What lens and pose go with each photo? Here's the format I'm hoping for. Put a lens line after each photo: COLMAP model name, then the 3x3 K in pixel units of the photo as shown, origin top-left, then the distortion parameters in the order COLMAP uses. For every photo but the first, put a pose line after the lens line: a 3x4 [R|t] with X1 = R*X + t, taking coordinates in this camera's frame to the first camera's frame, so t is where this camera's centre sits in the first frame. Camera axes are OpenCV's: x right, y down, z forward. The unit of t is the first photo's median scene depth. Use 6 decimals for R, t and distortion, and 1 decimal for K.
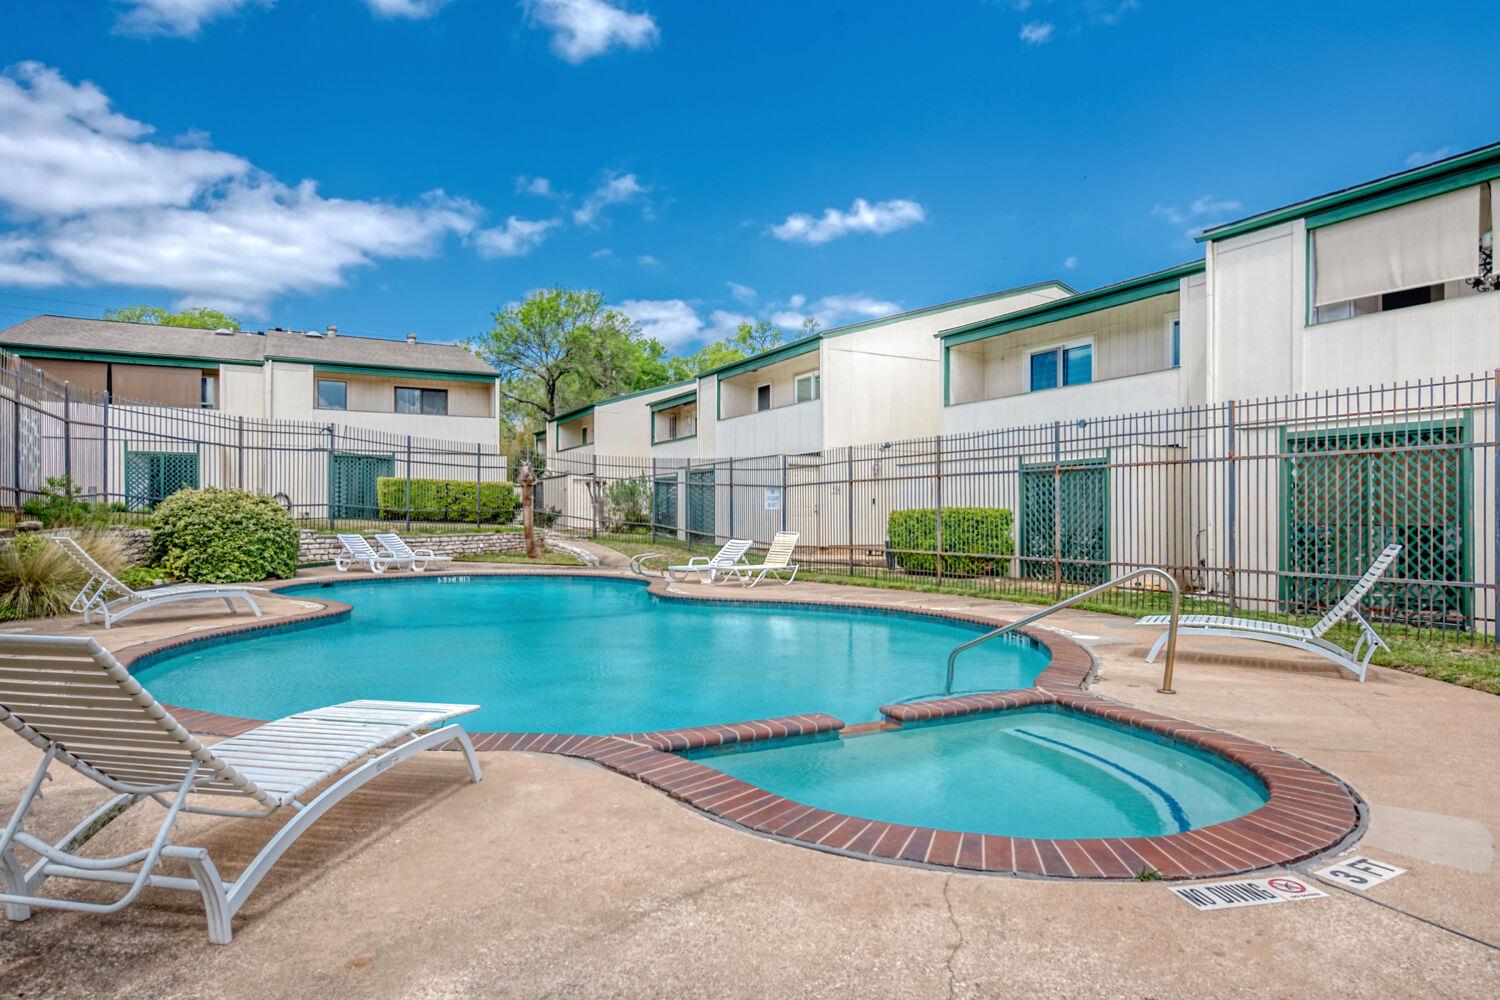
lens RADIAL K [[943.2, 0, 749.4], [0, 943.2, 526.7], [0, 0, 1]] dist [-0.001210, -0.000205]
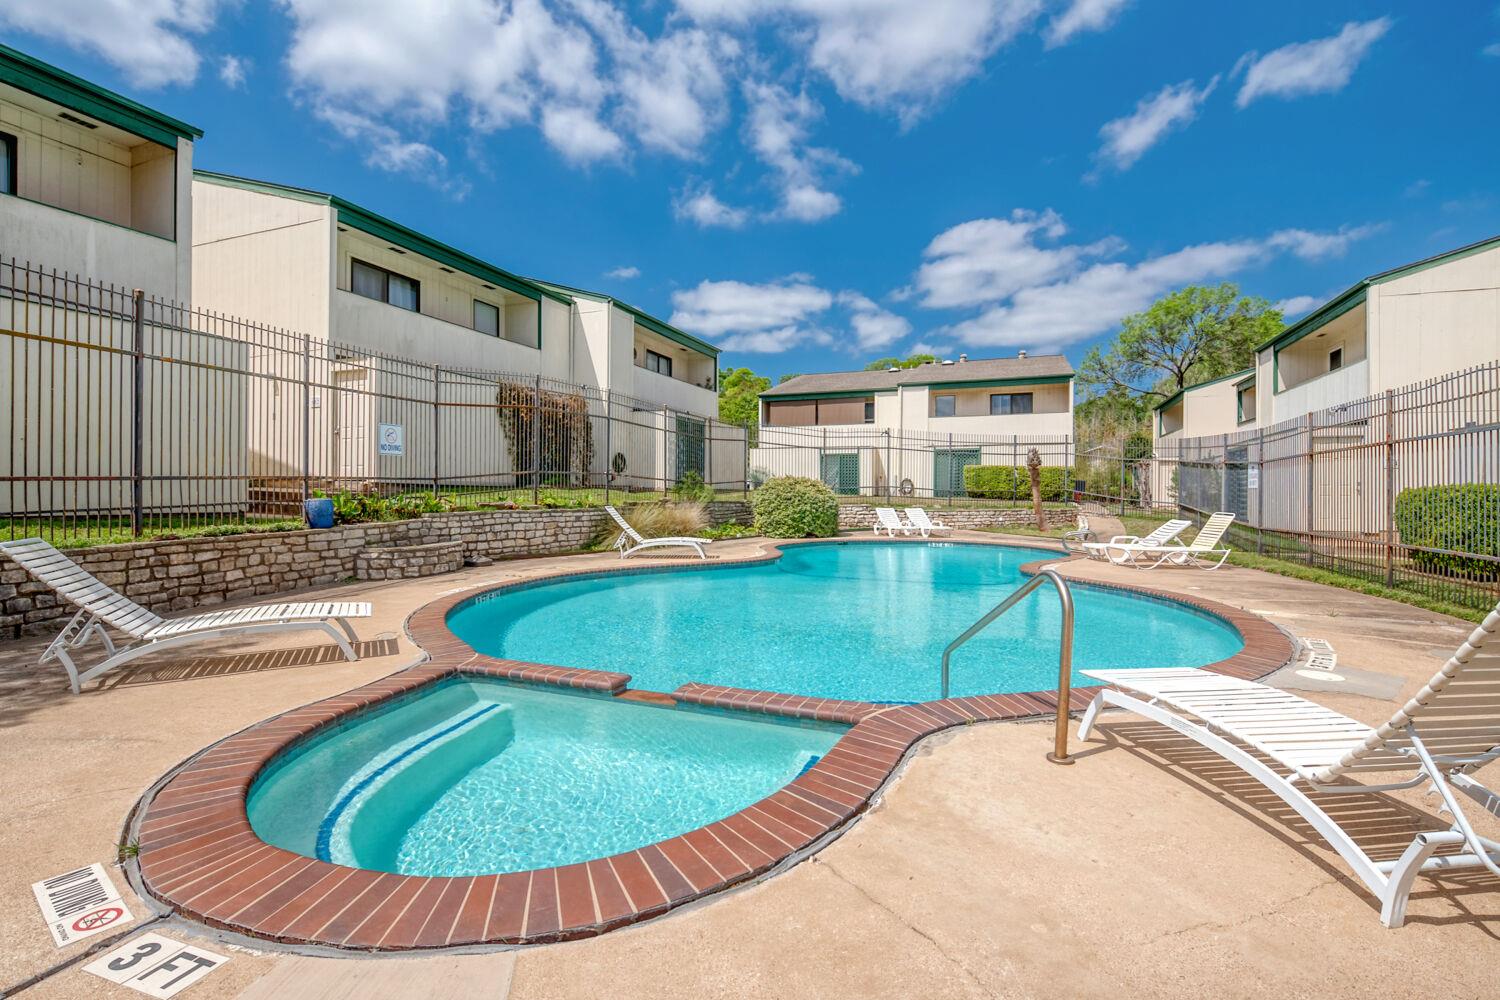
lens RADIAL K [[710.5, 0, 750.0], [0, 710.5, 500.0], [0, 0, 1]] dist [-0.014812, 0.000494]
pose [[0.615340, 0.005758, -0.788240, 0.205127], [-0.008817, 0.999961, 0.000422, -0.002081], [0.788212, 0.006690, 0.615367, 0.151836]]
